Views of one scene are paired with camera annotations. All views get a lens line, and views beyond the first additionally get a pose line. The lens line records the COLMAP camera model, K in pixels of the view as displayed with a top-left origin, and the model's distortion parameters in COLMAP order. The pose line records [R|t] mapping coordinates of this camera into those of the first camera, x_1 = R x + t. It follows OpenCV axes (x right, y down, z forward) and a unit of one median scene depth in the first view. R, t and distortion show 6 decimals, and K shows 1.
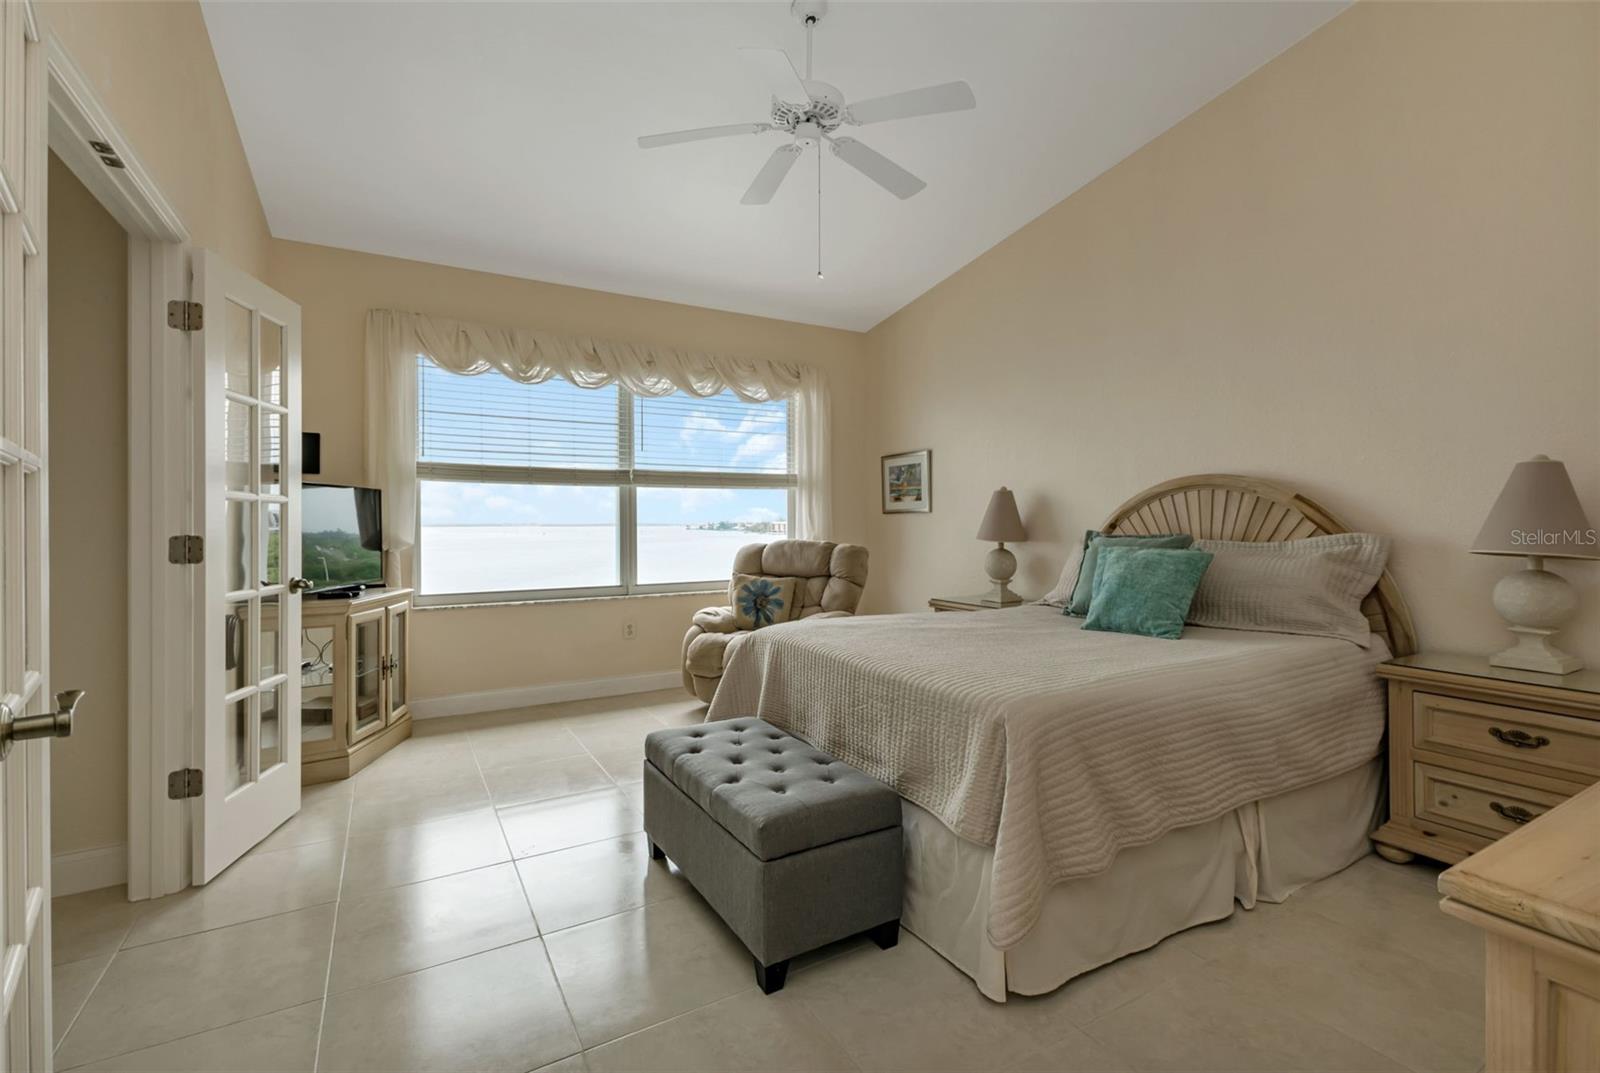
lens RADIAL K [[717.1, 0, 790.2], [0, 717.1, 525.8], [0, 0, 1]] dist [0.016275, -0.002181]
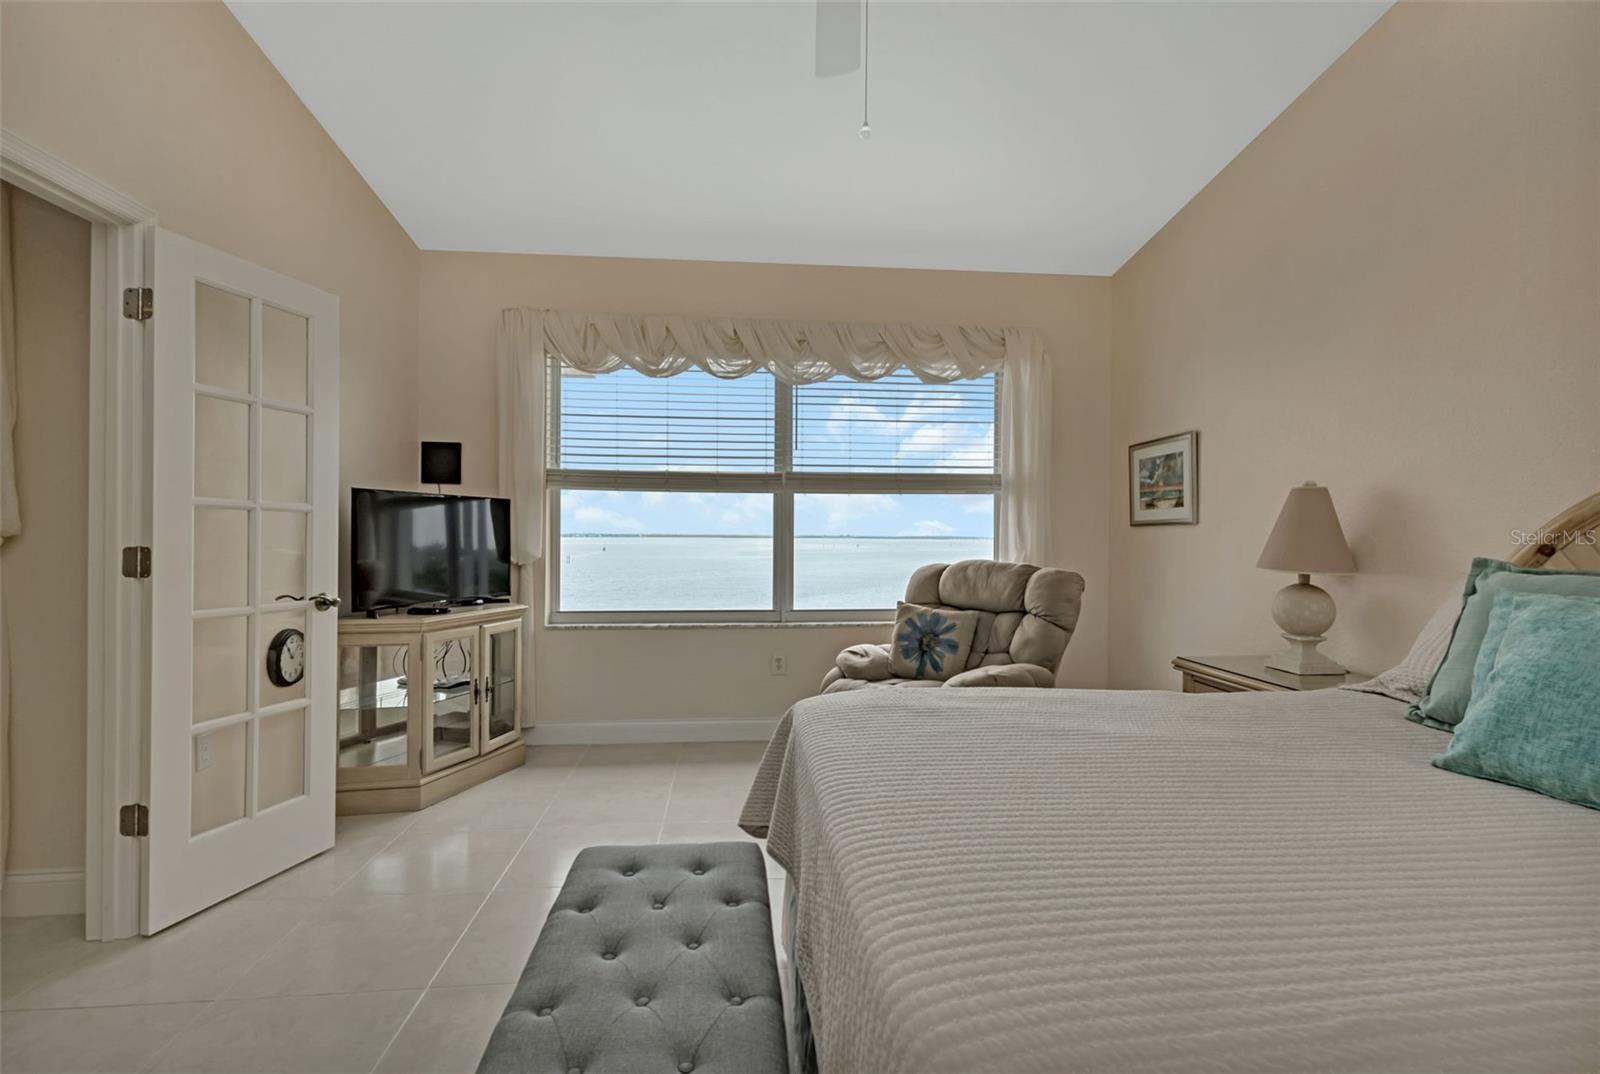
lens RADIAL K [[714.4, 0, 795.2], [0, 714.4, 539.6], [0, 0, 1]] dist [0.014550, -0.001761]
pose [[0.911385, 0.009993, -0.411432, 0.145766], [-0.009675, 0.999949, 0.002855, -0.002952], [0.411440, 0.001379, 0.911436, 0.262708]]
